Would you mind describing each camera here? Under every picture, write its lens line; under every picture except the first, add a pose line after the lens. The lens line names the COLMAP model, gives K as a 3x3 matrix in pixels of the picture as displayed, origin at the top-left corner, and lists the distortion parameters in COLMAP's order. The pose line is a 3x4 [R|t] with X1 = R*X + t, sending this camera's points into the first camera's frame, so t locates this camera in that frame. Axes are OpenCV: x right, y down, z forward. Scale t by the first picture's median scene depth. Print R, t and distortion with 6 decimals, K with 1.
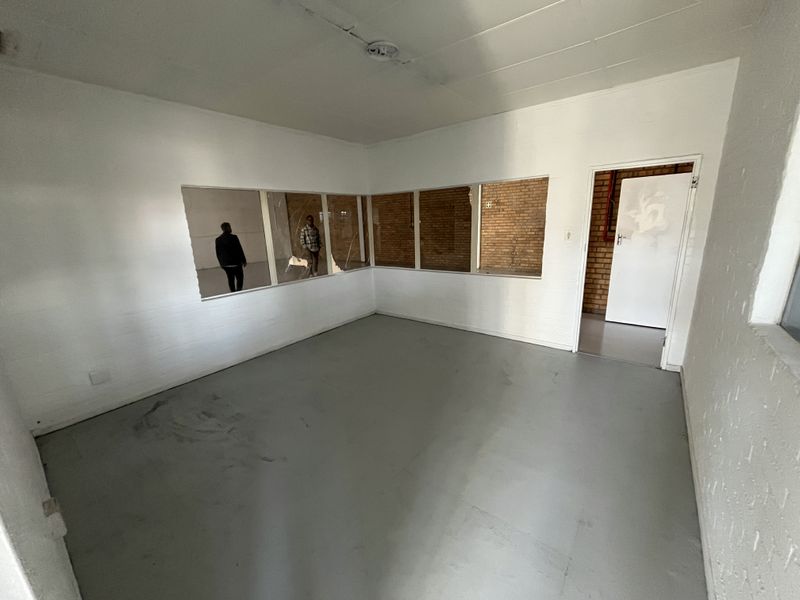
lens RADIAL K [[325.2, 0, 397.1], [0, 325.2, 300.8], [0, 0, 1]] dist [0.001660, -0.000168]
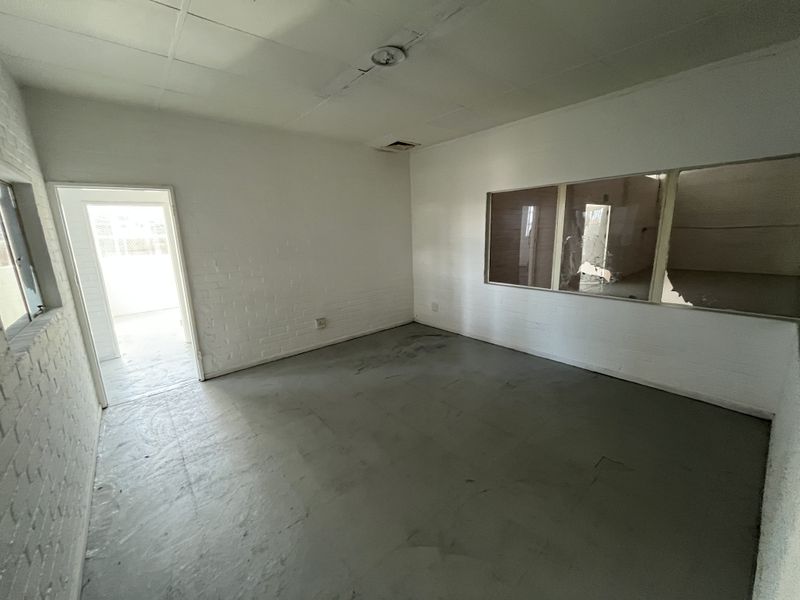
lens RADIAL K [[325.2, 0, 397.1], [0, 325.2, 300.8], [0, 0, 1]] dist [0.001660, -0.000168]
pose [[-0.203482, 0.250526, -0.946484, 0.770763], [-0.196116, 0.936687, 0.290095, -0.263565], [0.959236, 0.244649, -0.141467, 0.964250]]
